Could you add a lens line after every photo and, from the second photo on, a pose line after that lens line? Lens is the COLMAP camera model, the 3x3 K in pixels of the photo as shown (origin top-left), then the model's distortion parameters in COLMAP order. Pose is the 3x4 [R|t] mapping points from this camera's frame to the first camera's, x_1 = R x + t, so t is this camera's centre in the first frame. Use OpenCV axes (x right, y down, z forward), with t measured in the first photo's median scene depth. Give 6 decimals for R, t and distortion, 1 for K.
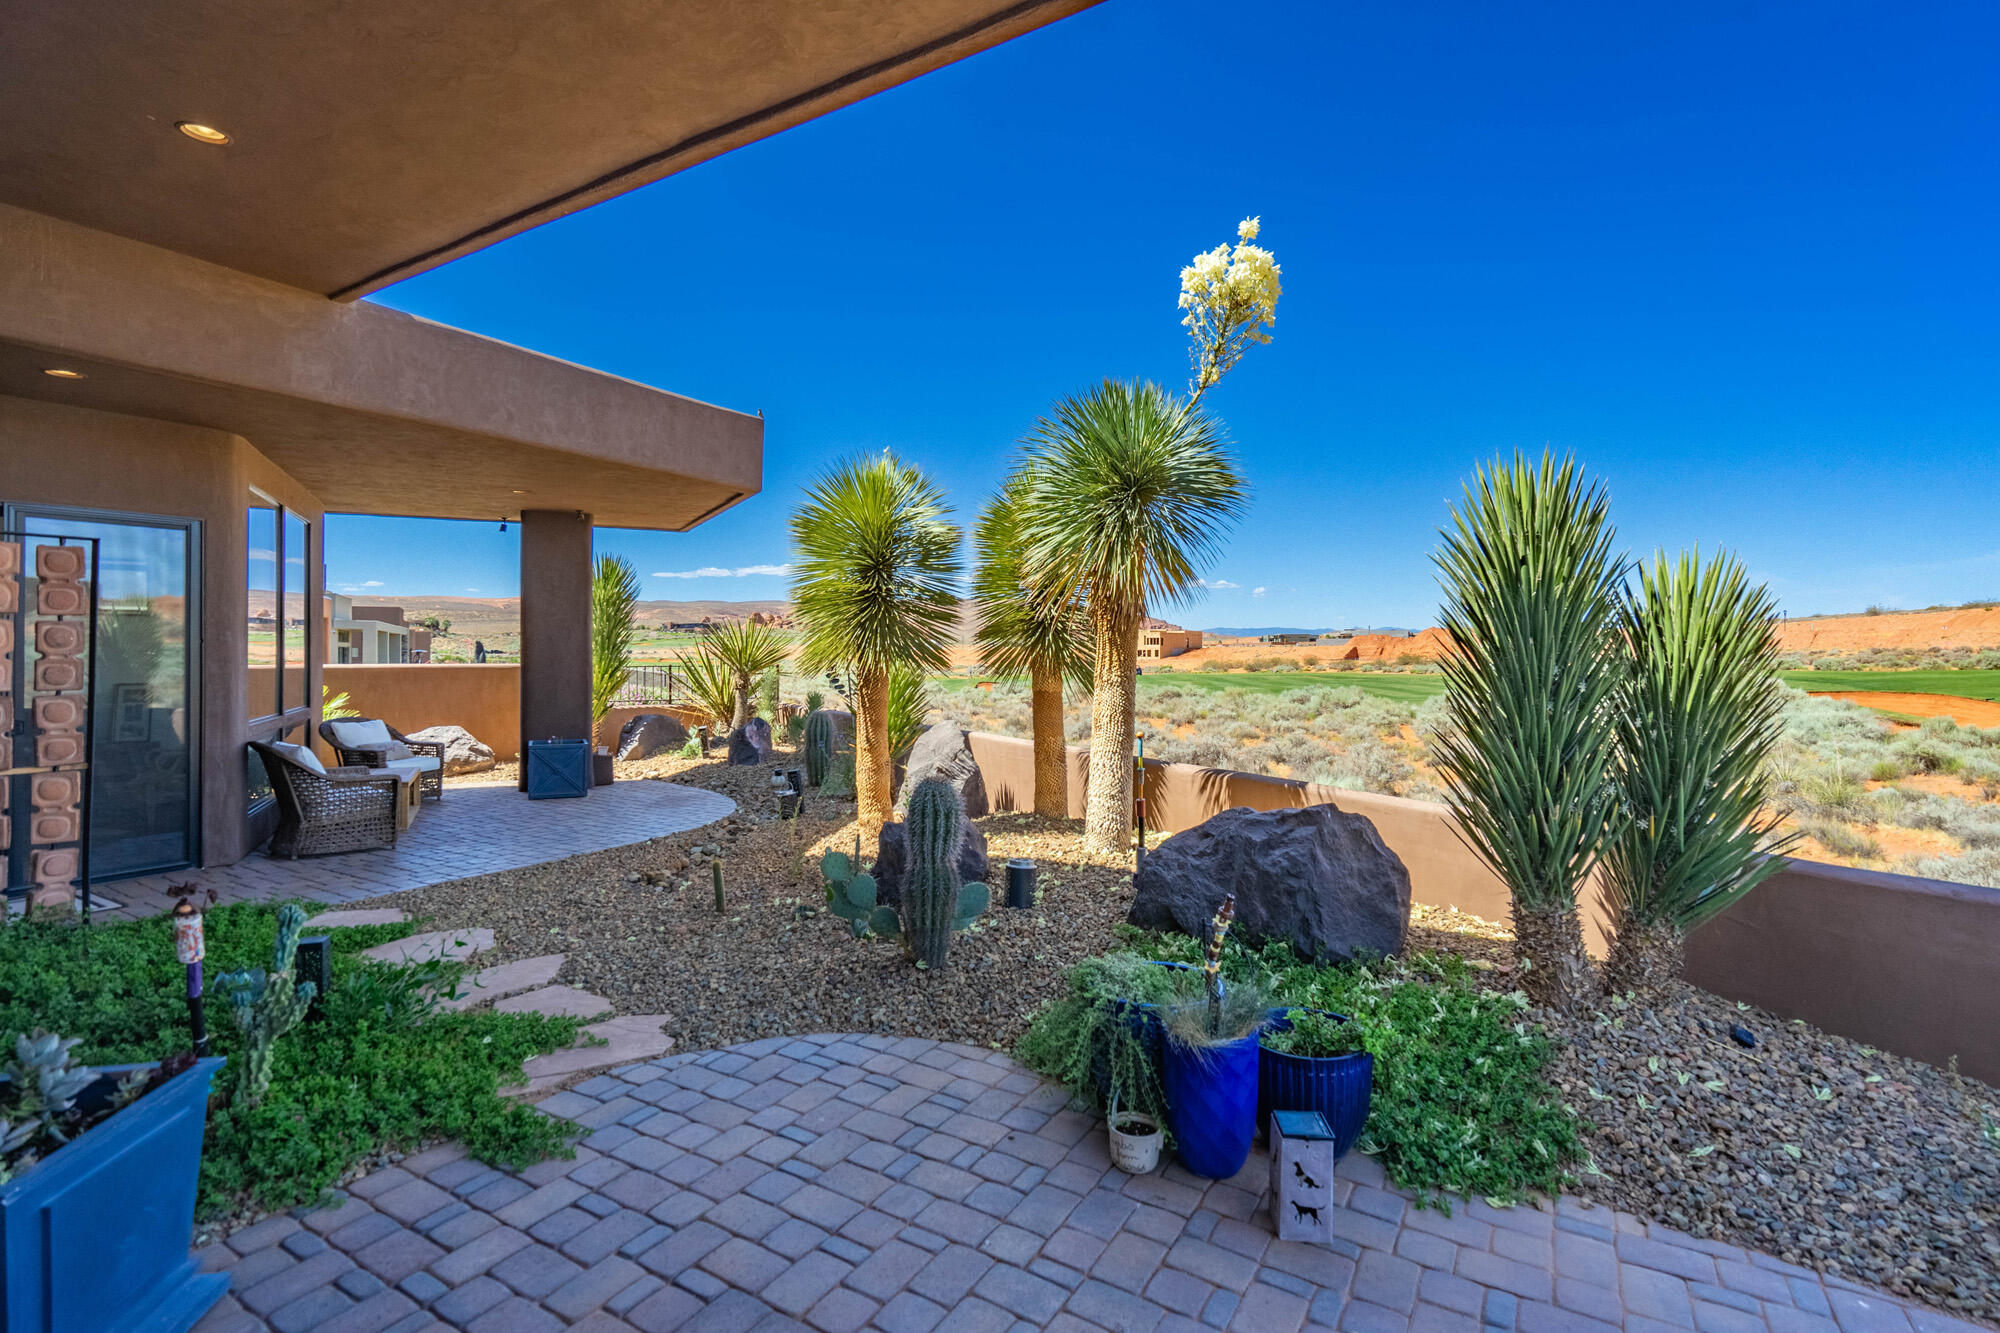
lens RADIAL K [[935.0, 0, 995.1], [0, 935.0, 661.7], [0, 0, 1]] dist [0.000057, 0.000068]
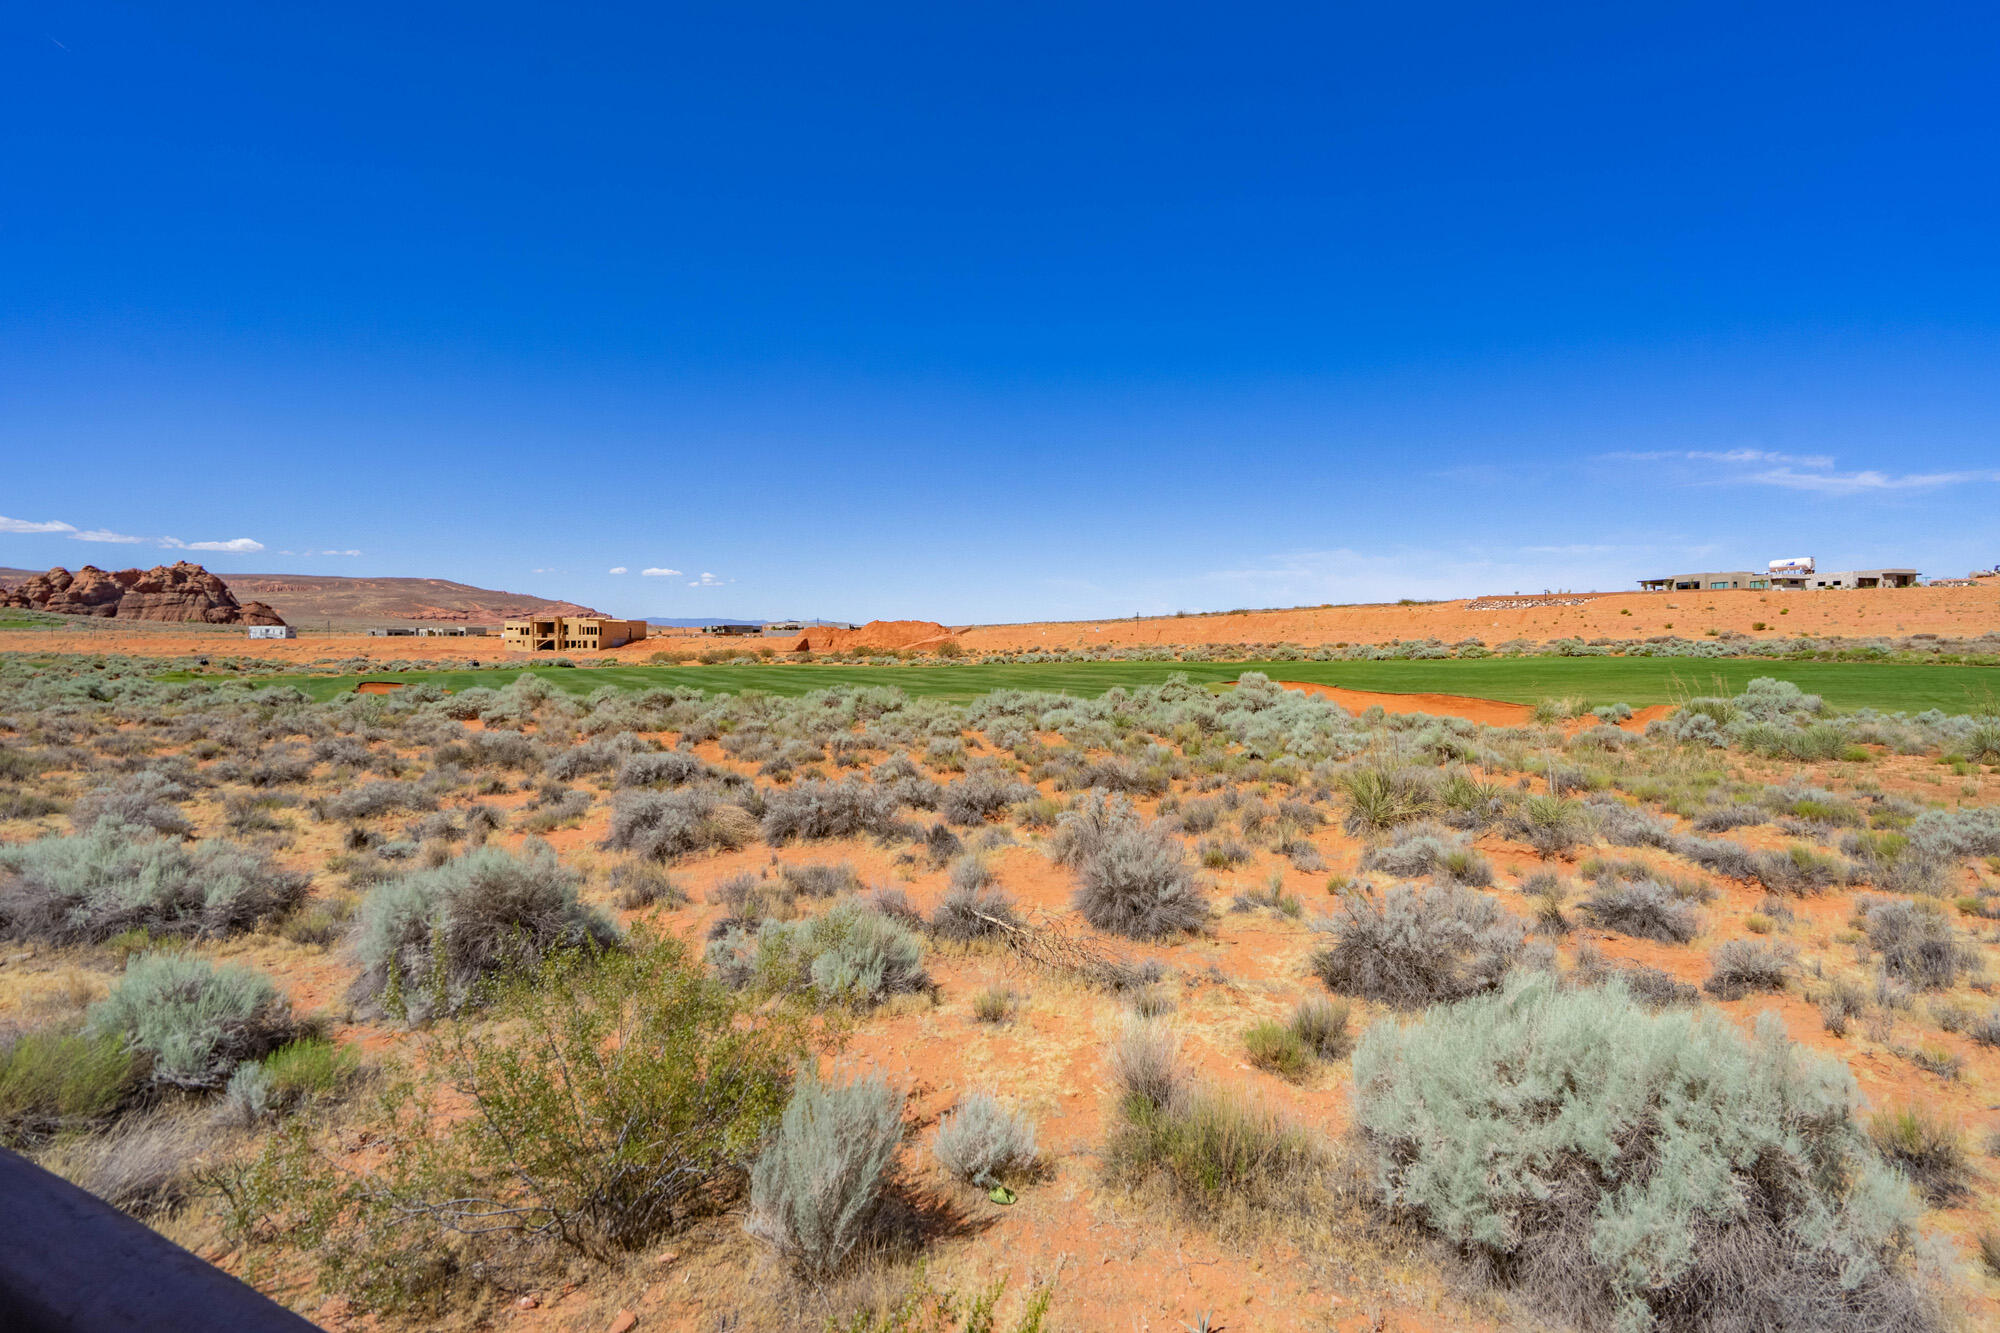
lens RADIAL K [[934.8, 0, 996.0], [0, 934.8, 659.4], [0, 0, 1]] dist [0.000702, -0.000204]
pose [[0.832260, -0.005162, 0.554361, -0.082242], [0.001050, 0.999970, 0.007735, -0.020724], [-0.554384, -0.005856, 0.832240, 0.814425]]
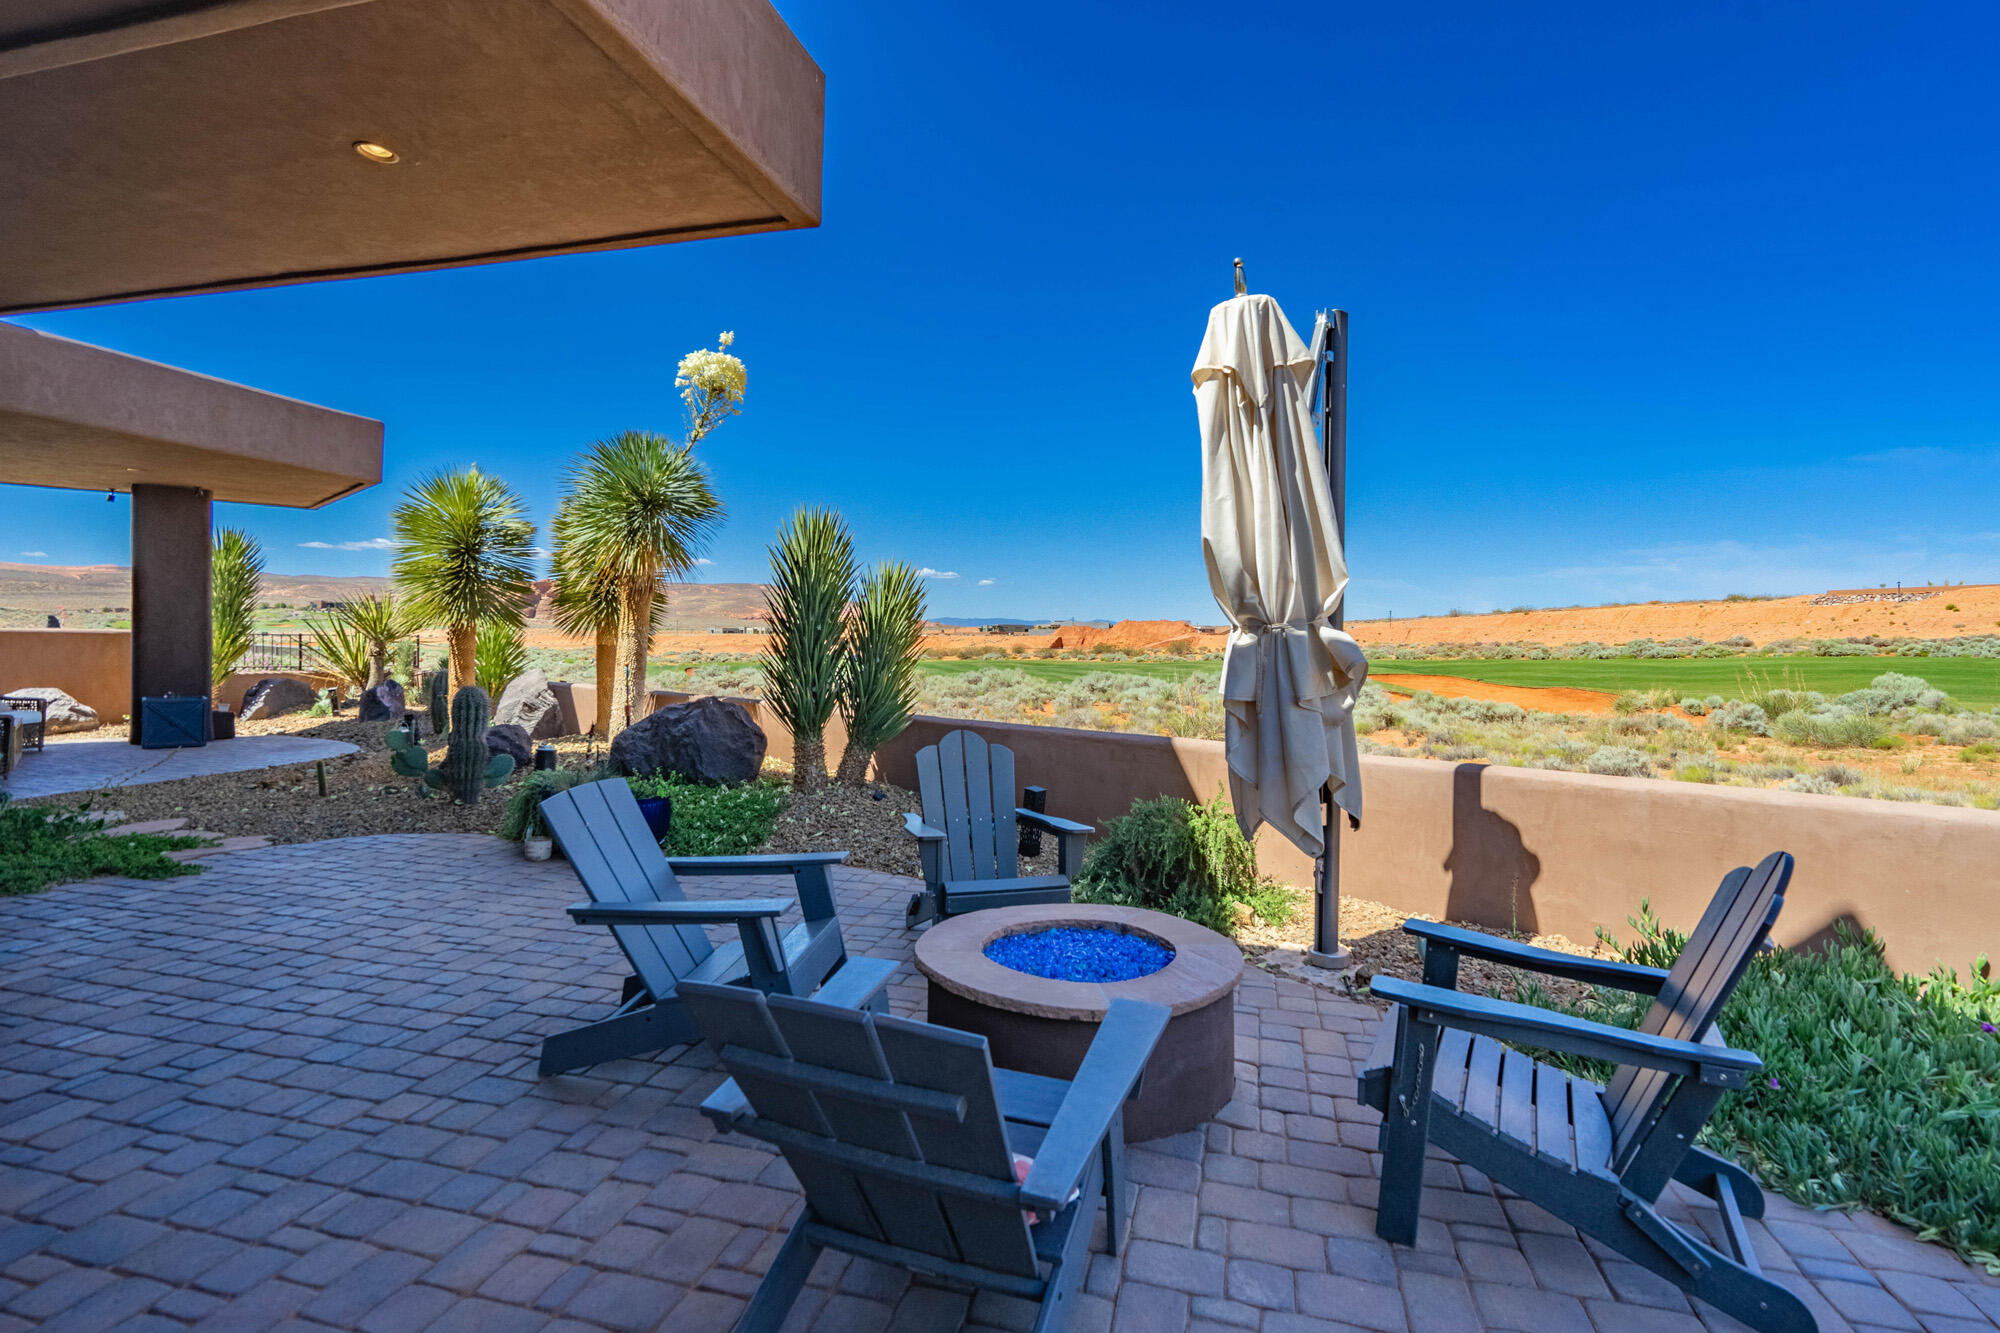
lens RADIAL K [[939.4, 0, 997.1], [0, 939.4, 659.7], [0, 0, 1]] dist [-0.000028, 0.000183]
pose [[0.958402, 0.004393, 0.285387, 0.134293], [-0.007229, 0.999934, 0.008884, 0.023167], [-0.285330, -0.010577, 0.958371, -0.312011]]
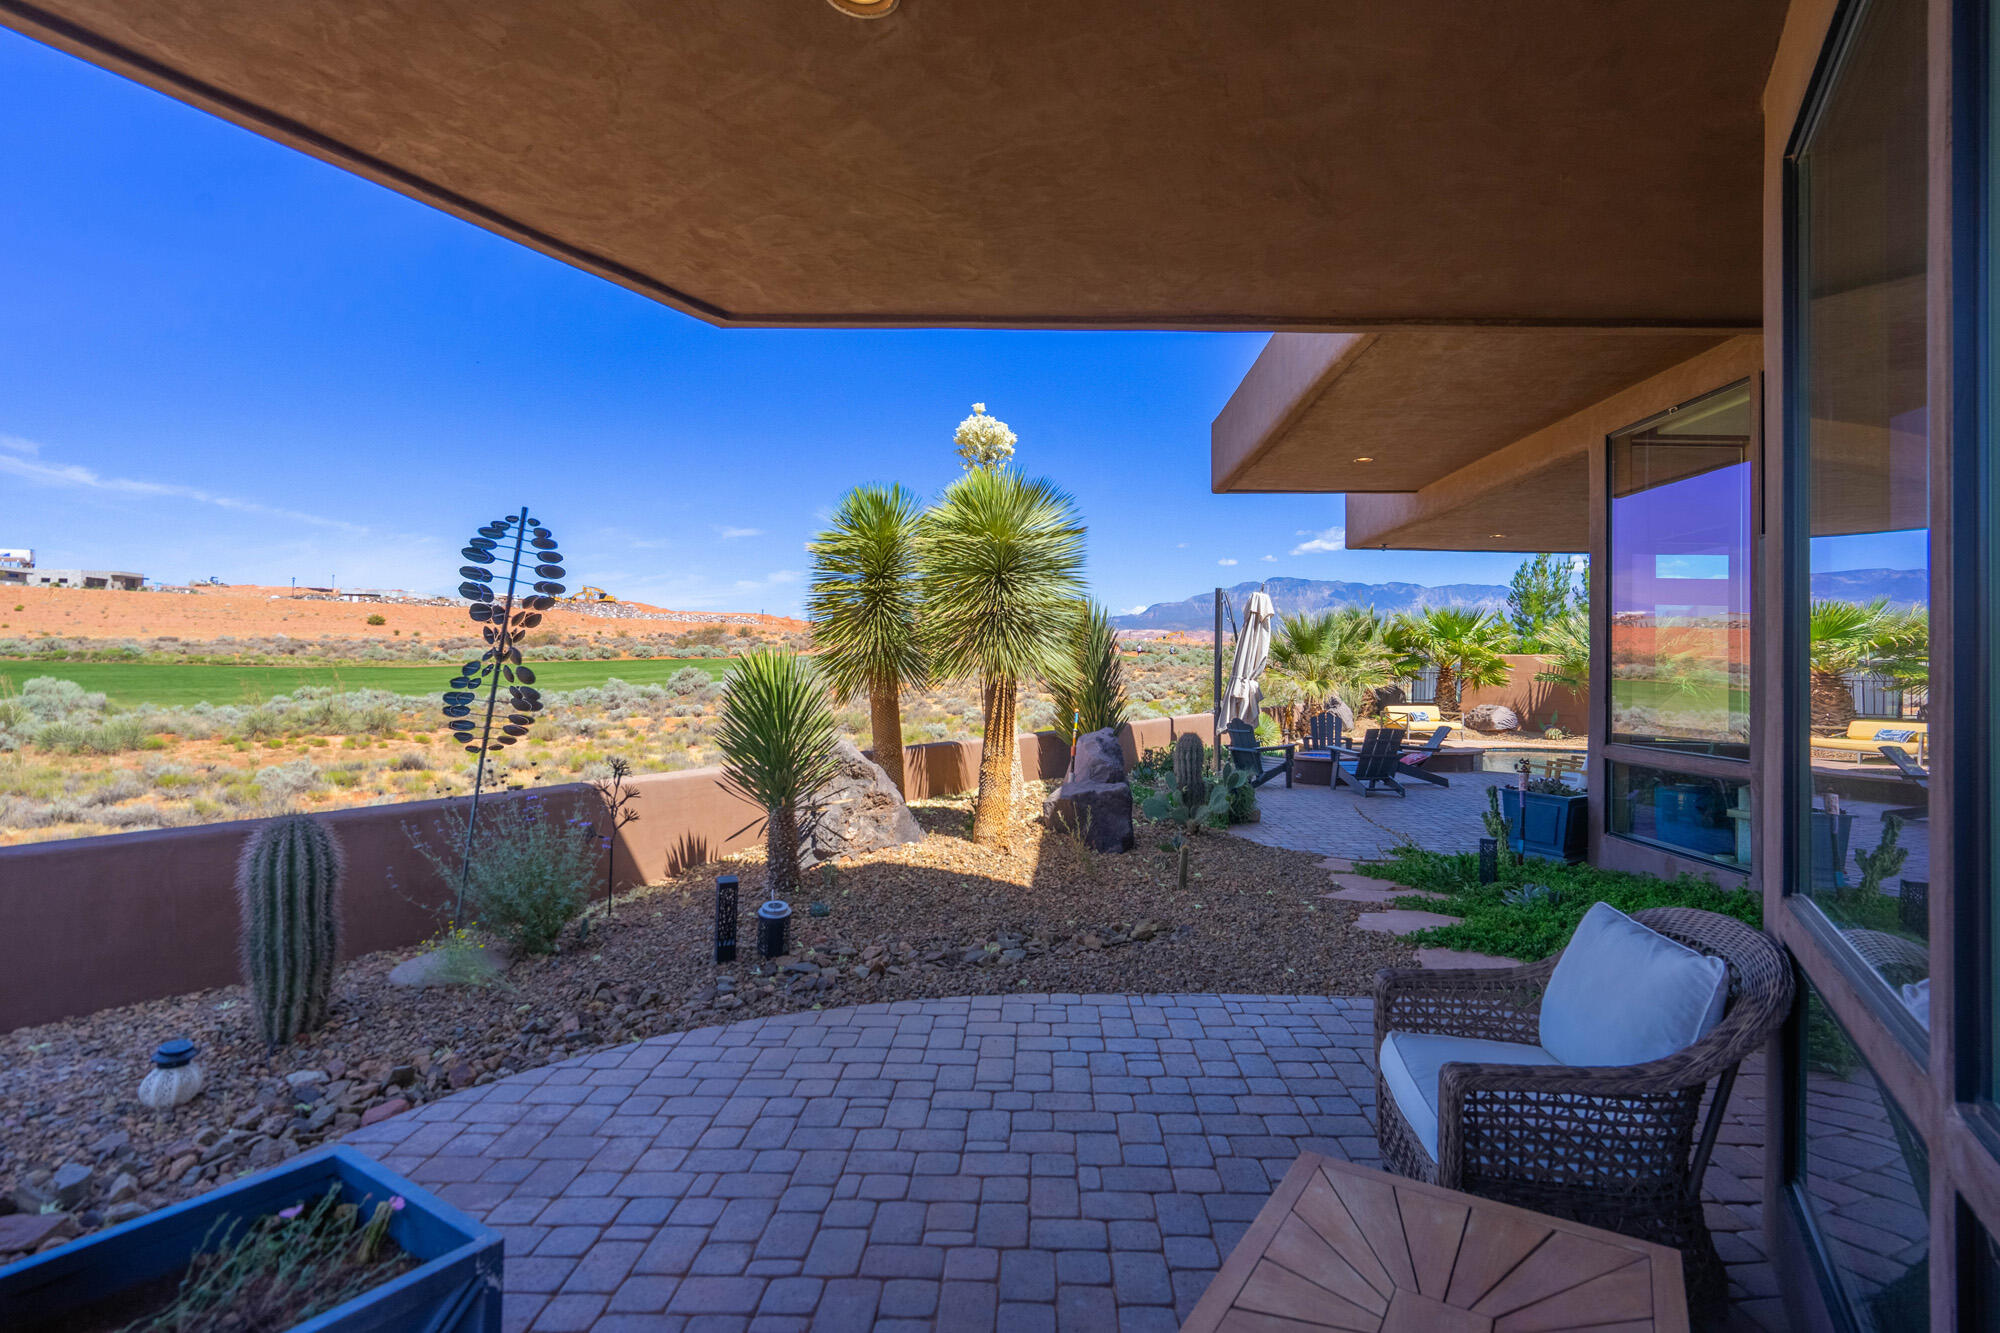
lens RADIAL K [[965.1, 0, 1020.0], [0, 965.1, 647.0], [0, 0, 1]] dist [0.000539, 0.000248]
pose [[-0.515631, 0.007677, 0.856776, -0.618882], [-0.006086, 0.999902, -0.012622, -0.009144], [-0.856789, -0.011722, -0.515534, 0.910995]]
